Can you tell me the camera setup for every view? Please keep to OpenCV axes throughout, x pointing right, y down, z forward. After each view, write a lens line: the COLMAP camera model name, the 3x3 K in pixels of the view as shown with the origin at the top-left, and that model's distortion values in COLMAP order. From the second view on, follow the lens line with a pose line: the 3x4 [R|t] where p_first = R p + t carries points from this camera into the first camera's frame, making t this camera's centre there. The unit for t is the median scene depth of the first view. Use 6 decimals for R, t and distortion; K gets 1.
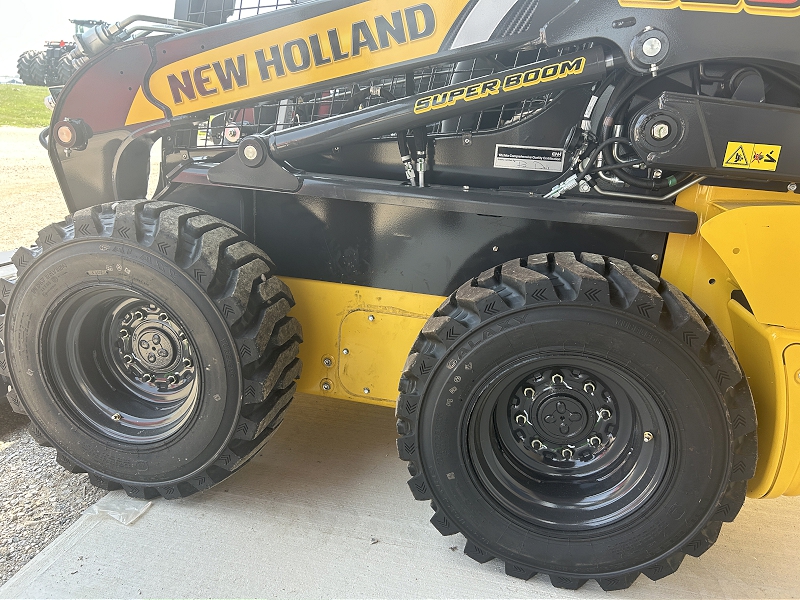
lens RADIAL K [[603.4, 0, 397.9], [0, 603.4, 302.9], [0, 0, 1]] dist [0.068128, -0.098545]
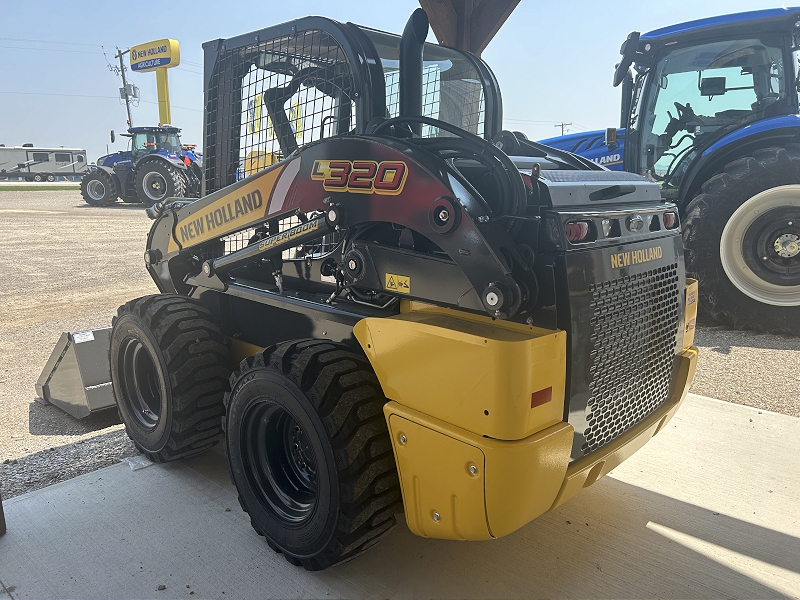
lens RADIAL K [[603.4, 0, 397.9], [0, 603.4, 302.9], [0, 0, 1]] dist [0.068128, -0.098545]
pose [[0.856981, 0.039404, -0.513840, 1.176528], [-0.090016, 0.993190, -0.073965, -0.076473], [0.507426, 0.109641, 0.854692, -0.208338]]
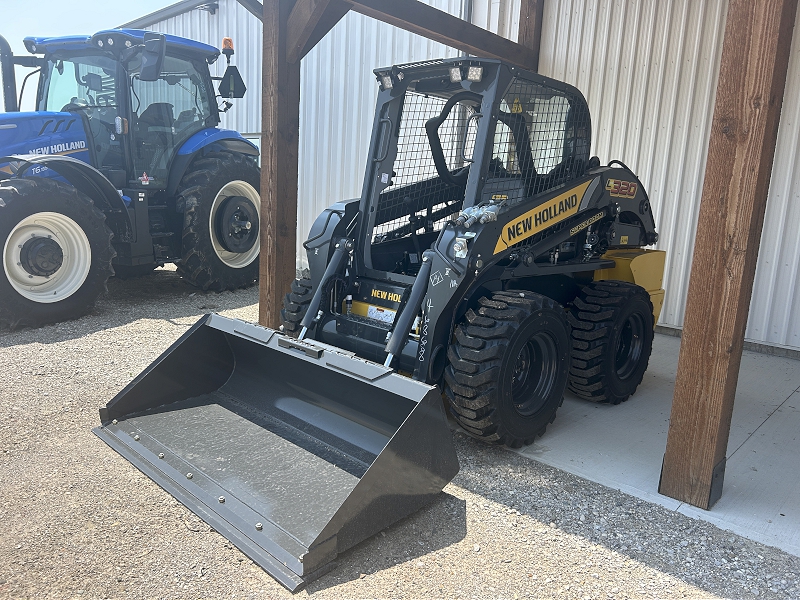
lens RADIAL K [[603.4, 0, 397.9], [0, 603.4, 302.9], [0, 0, 1]] dist [0.068128, -0.098545]
pose [[0.515772, -0.197481, 0.833655, -2.350658], [0.224473, 0.970226, 0.090955, -0.413448], [-0.826796, 0.140221, 0.544745, 0.270772]]
